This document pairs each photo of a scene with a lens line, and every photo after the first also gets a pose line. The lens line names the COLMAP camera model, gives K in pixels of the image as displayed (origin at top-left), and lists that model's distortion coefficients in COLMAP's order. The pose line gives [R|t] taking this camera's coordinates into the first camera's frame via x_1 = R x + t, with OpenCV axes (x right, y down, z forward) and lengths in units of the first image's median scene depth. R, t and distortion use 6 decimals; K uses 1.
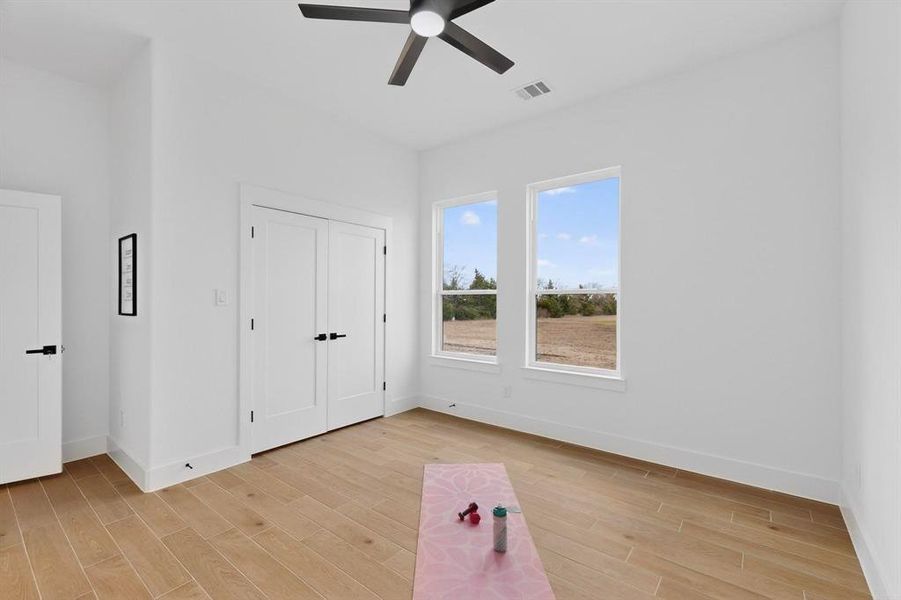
lens RADIAL K [[391.5, 0, 446.9], [0, 391.5, 298.3], [0, 0, 1]] dist [0.004825, 0.000435]
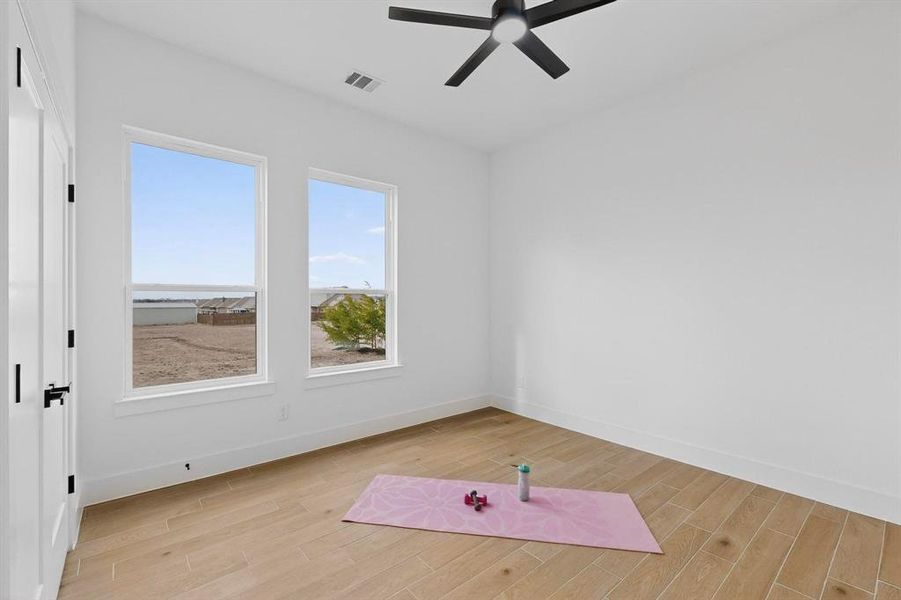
lens RADIAL K [[391.5, 0, 453.1], [0, 391.5, 299.5], [0, 0, 1]] dist [0.004825, 0.000435]
pose [[0.197941, -0.000034, 0.980214, -0.828374], [-0.000629, 1.000000, 0.000161, 0.004321], [-0.980214, -0.000649, 0.197941, 0.716344]]
